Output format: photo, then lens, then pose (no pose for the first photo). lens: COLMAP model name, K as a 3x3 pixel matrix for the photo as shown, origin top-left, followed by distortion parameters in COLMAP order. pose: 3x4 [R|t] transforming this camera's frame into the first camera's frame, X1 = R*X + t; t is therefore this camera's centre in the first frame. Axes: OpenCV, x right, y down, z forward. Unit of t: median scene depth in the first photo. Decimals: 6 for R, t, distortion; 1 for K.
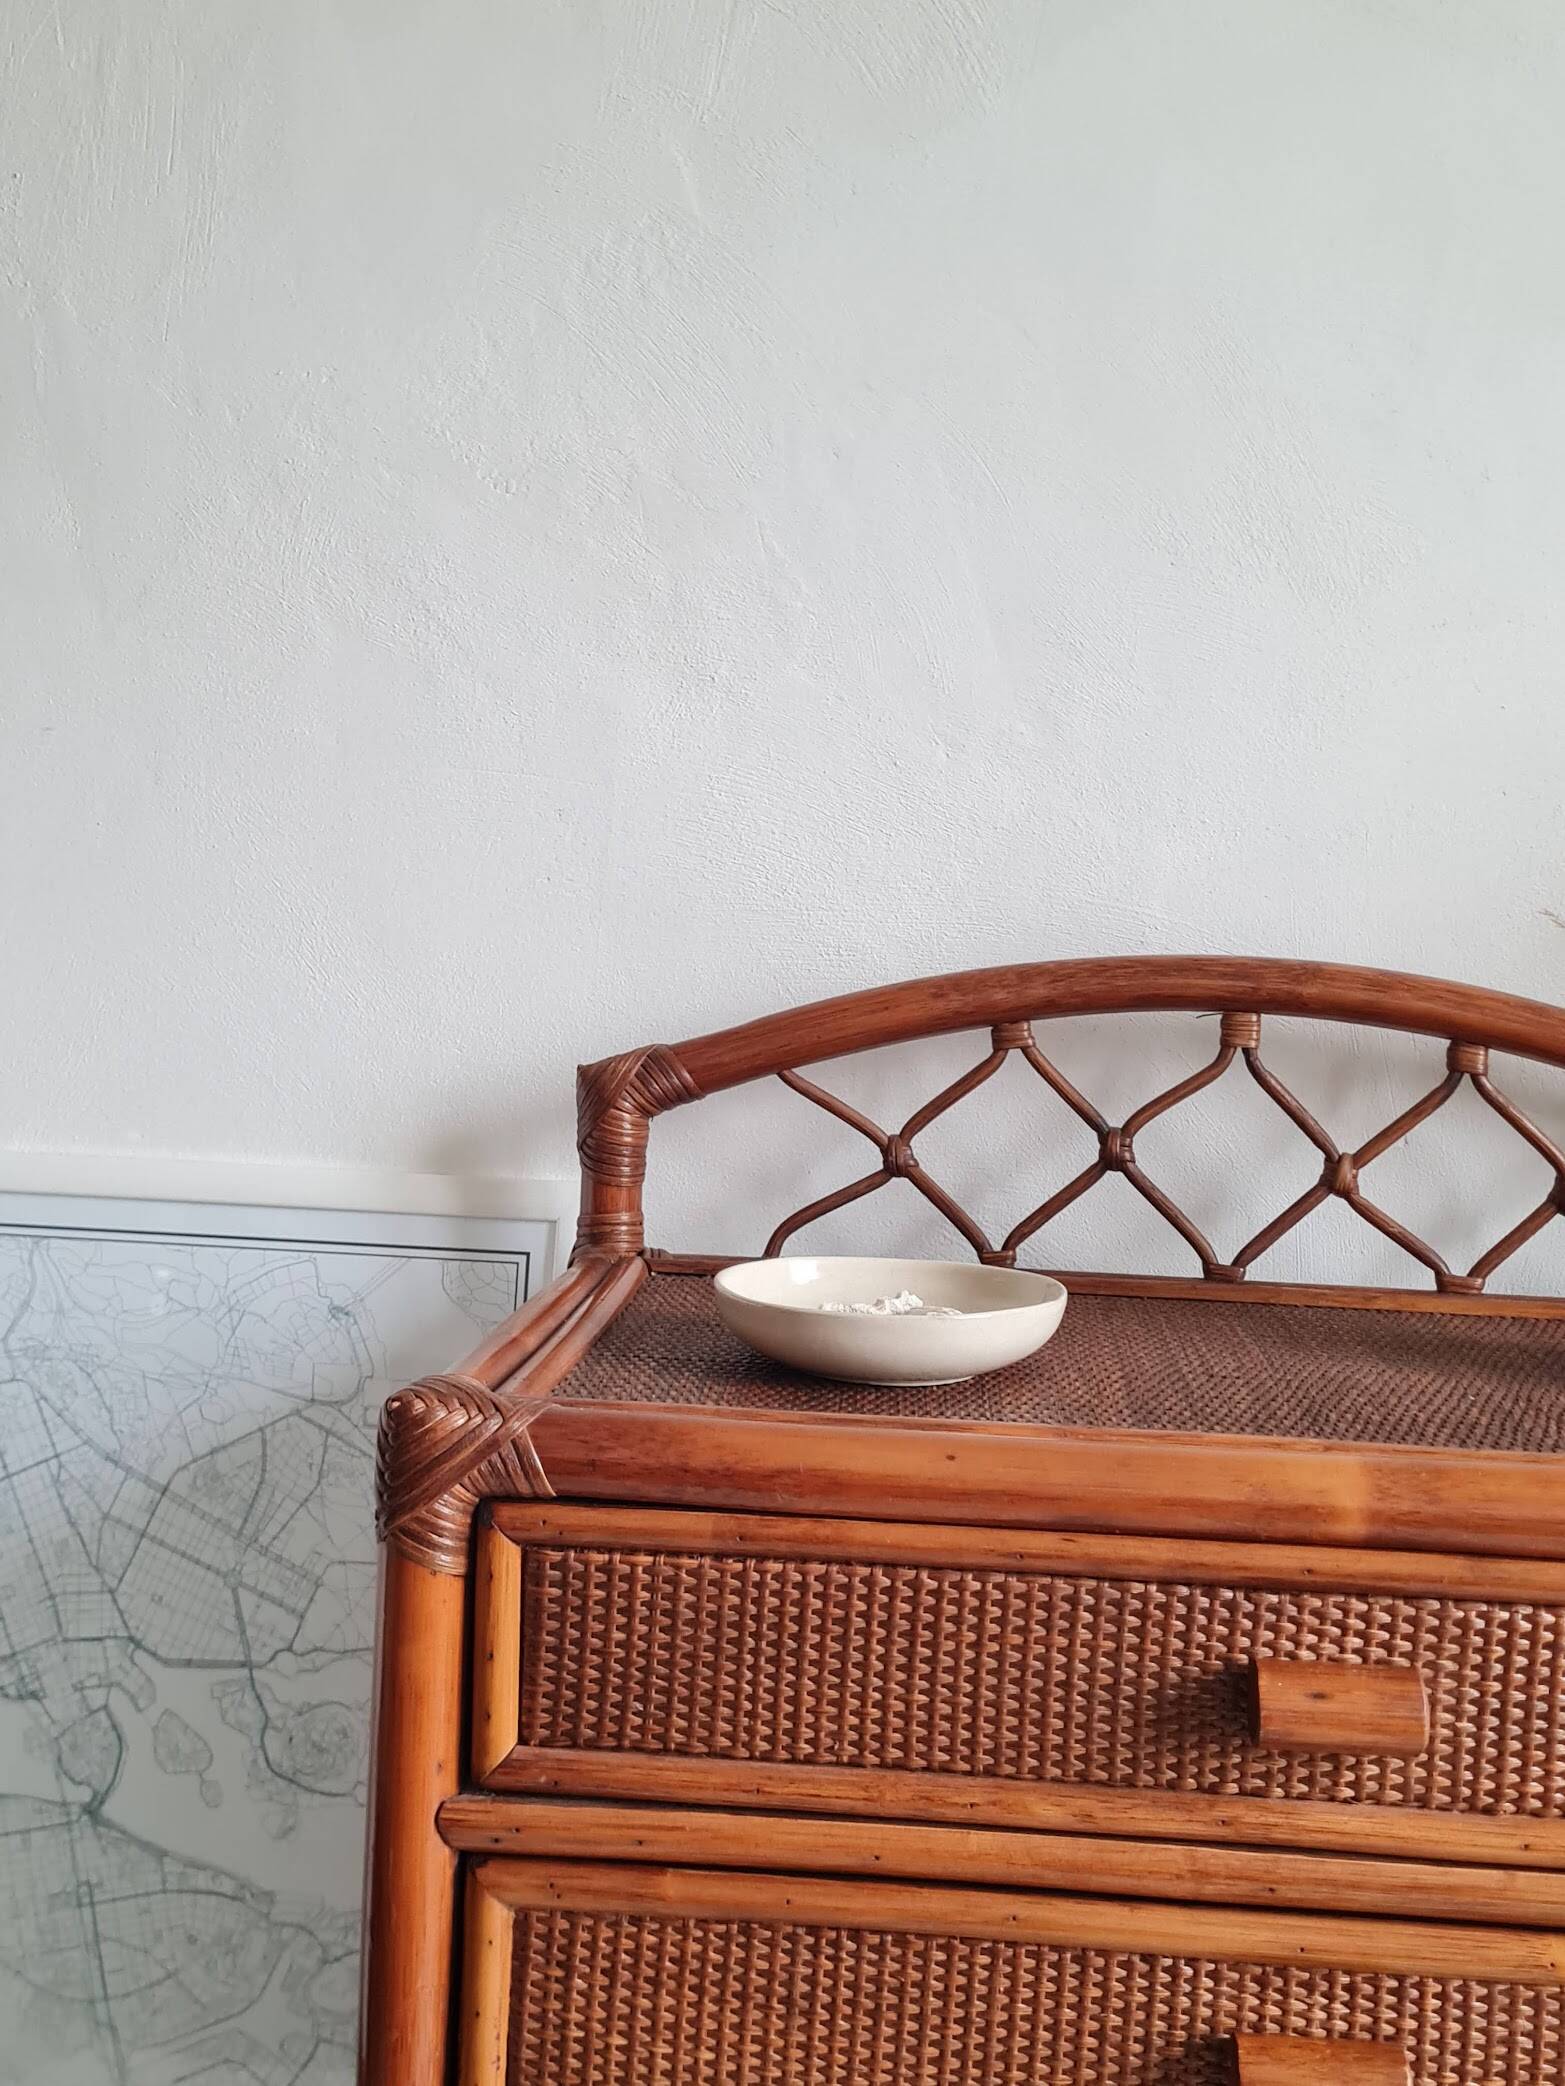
lens RADIAL K [[2408.2, 0, 751.6], [0, 2408.2, 1005.4], [0, 0, 1]] dist [0.035775, 0.000000]
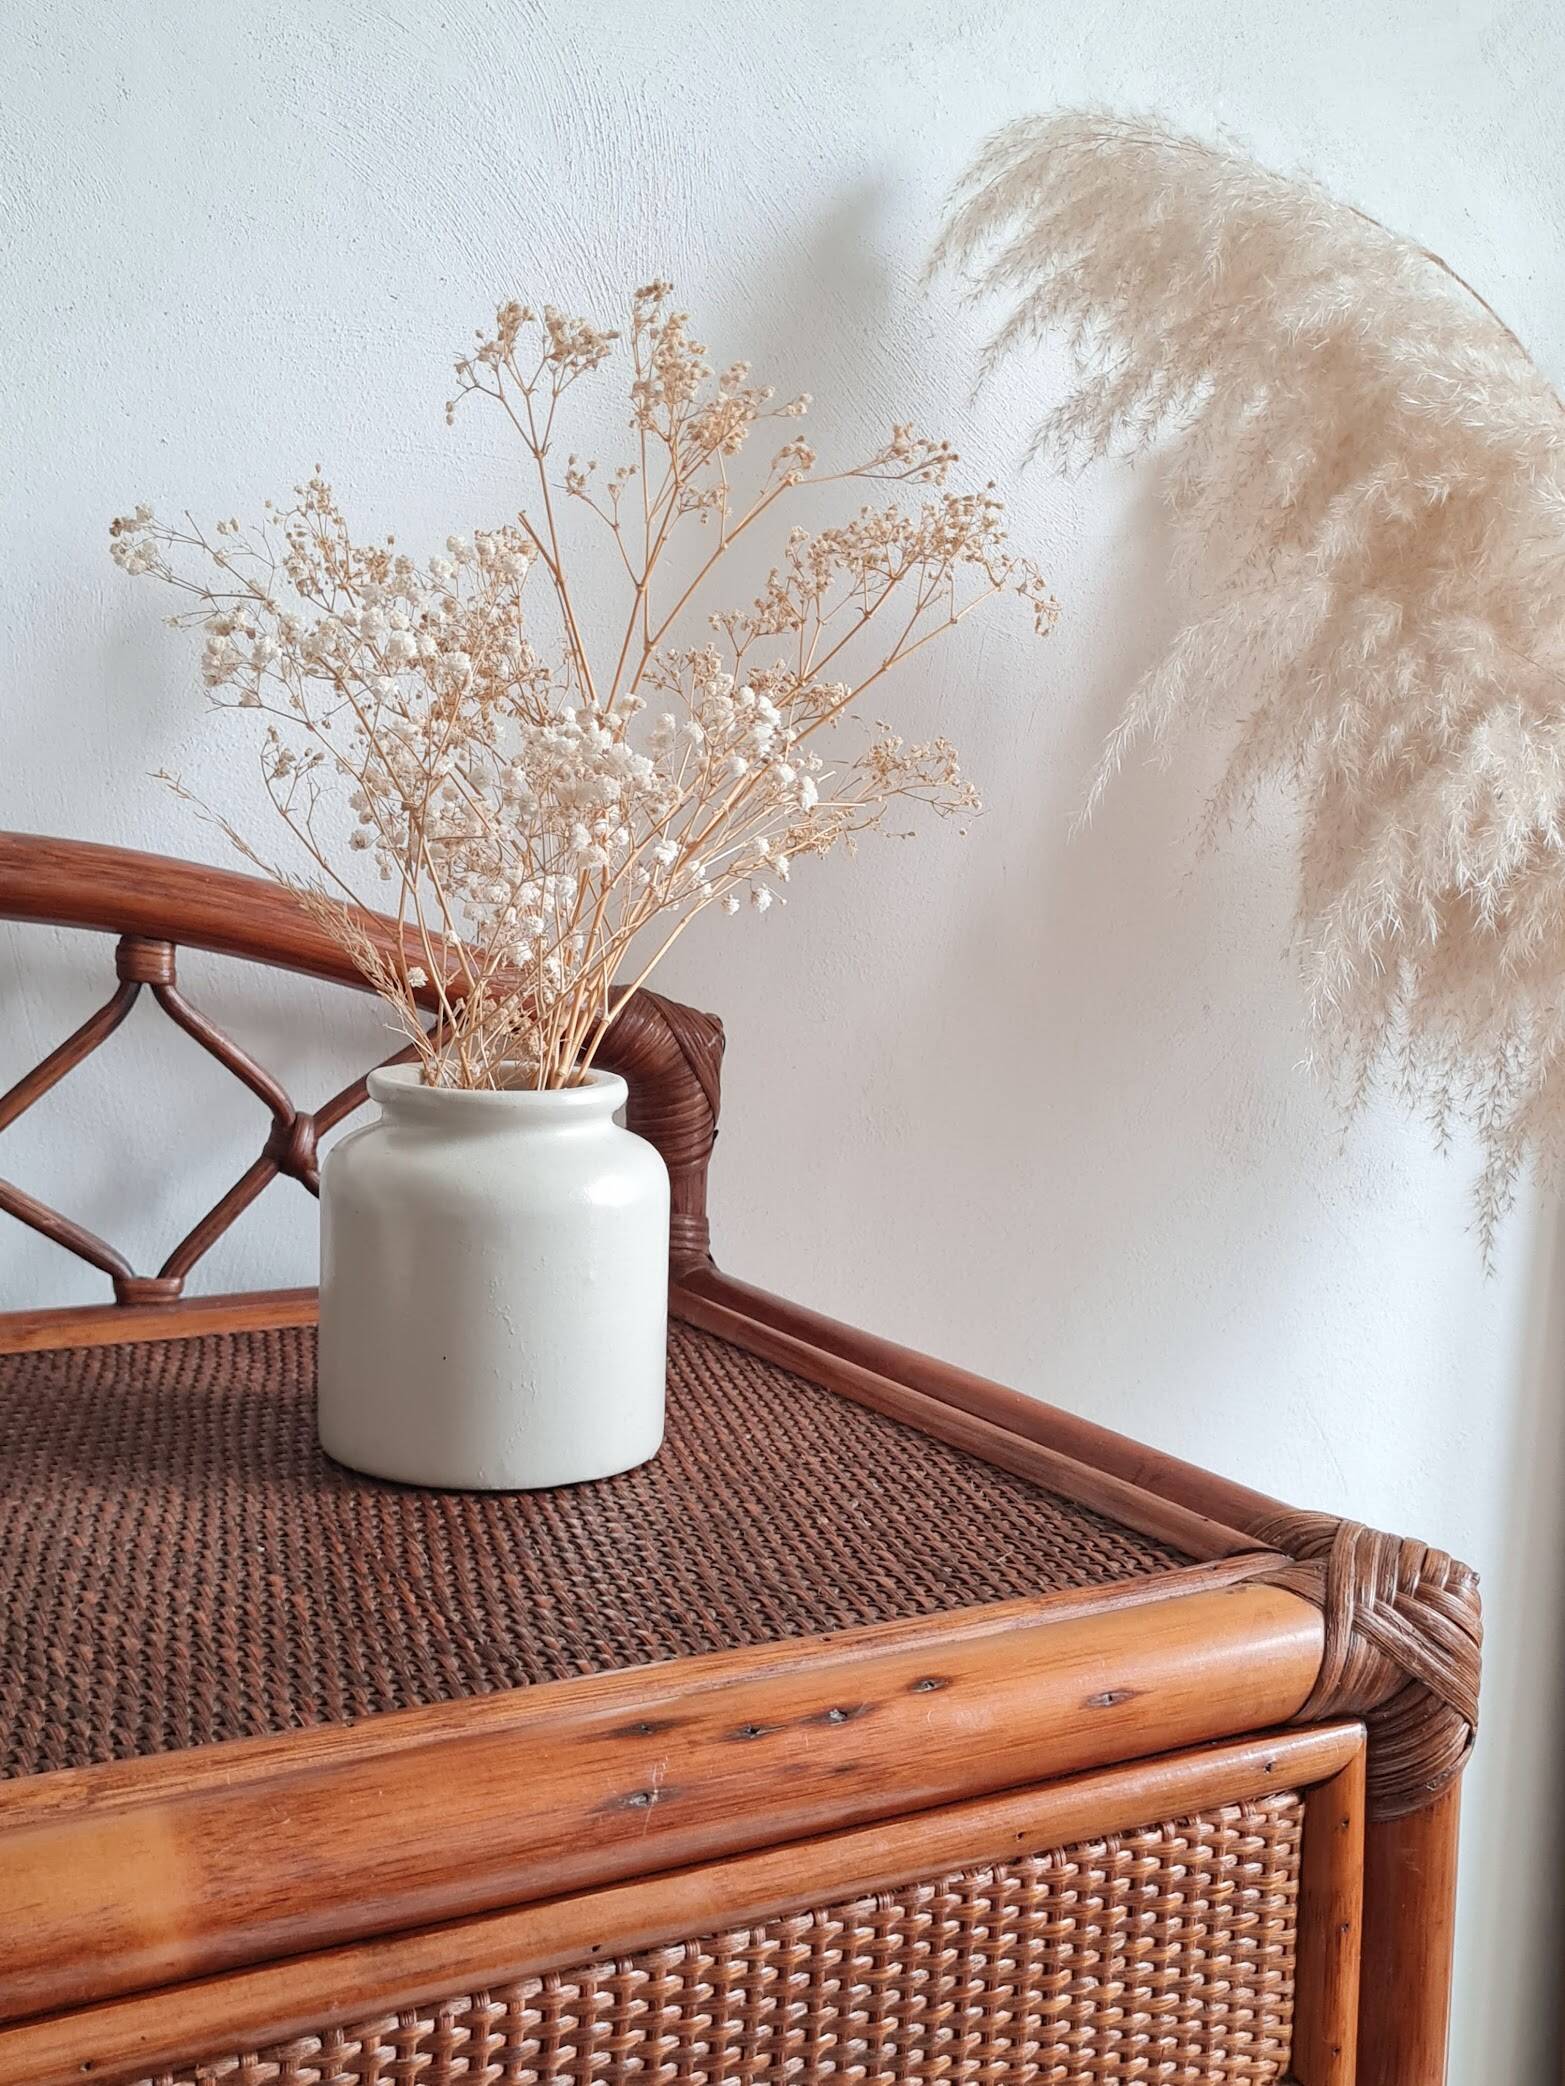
lens RADIAL K [[2408.2, 0, 752.8], [0, 2408.2, 1007.9], [0, 0, 1]] dist [0.035775, 0.000000]
pose [[0.815162, -0.068843, 0.575127, 0.056516], [0.019544, 0.995616, 0.091475, -0.030851], [-0.578903, -0.063327, 0.812934, 0.450656]]
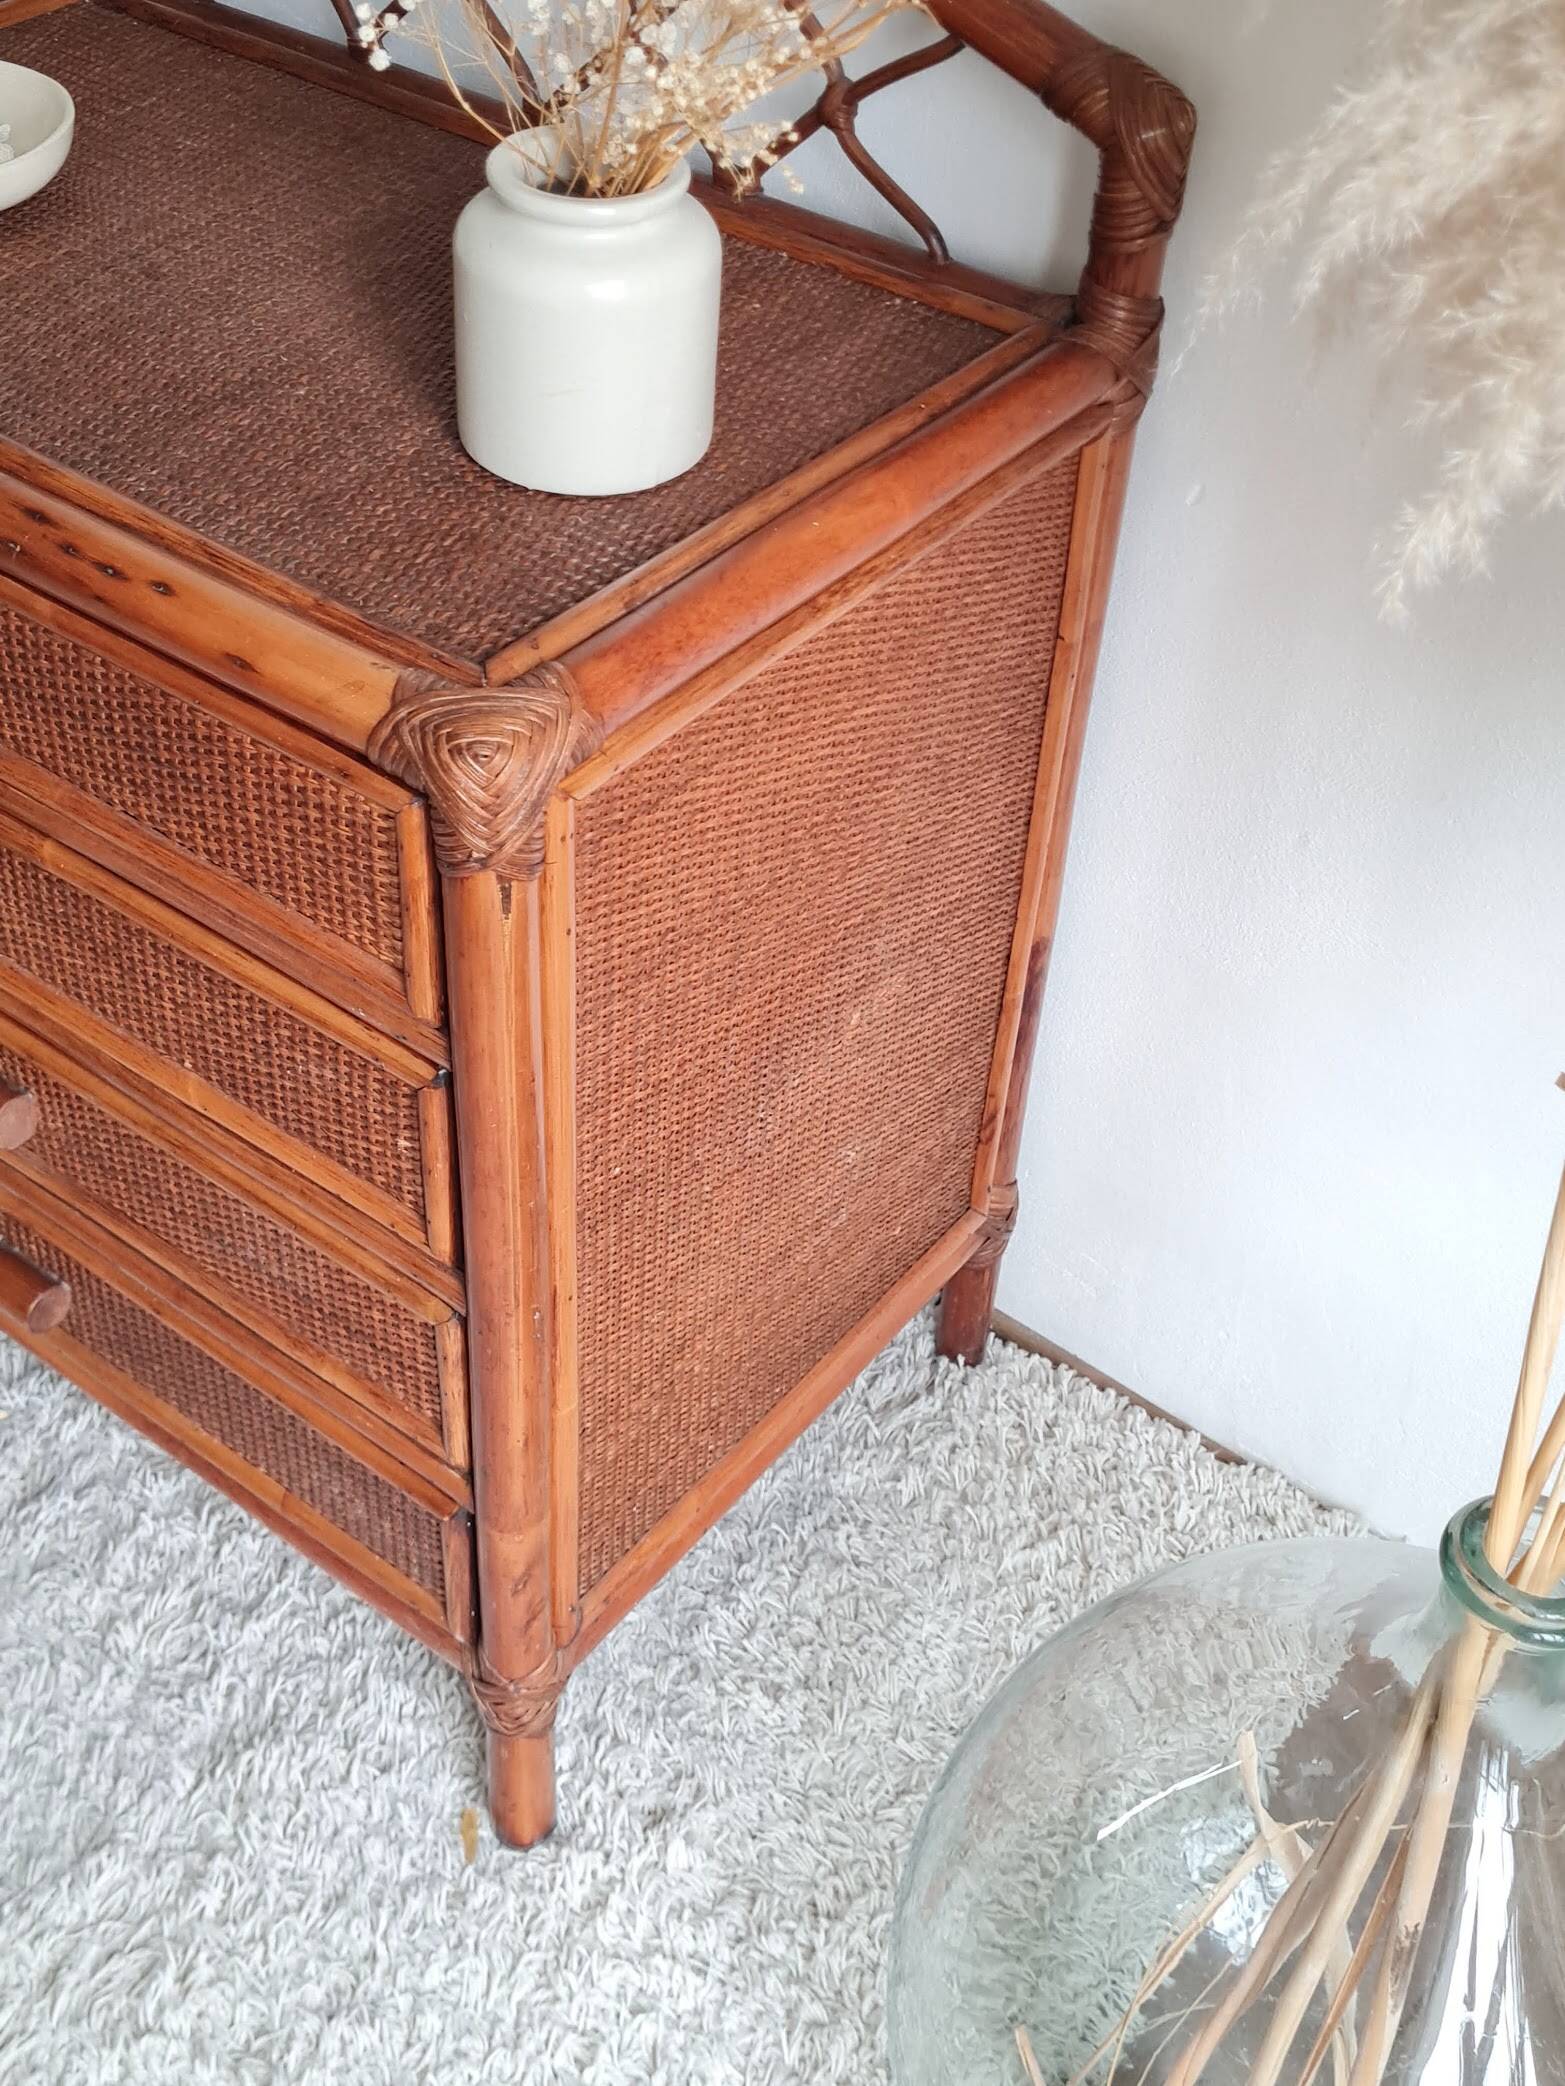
lens RADIAL K [[2408.2, 0, 748.6], [0, 2408.2, 1001.5], [0, 0, 1]] dist [0.035775, 0.000000]
pose [[0.850718, 0.345775, -0.395877, 0.992074], [-0.031399, 0.785244, 0.618389, -0.265426], [0.524684, -0.513645, 0.678878, 0.295479]]
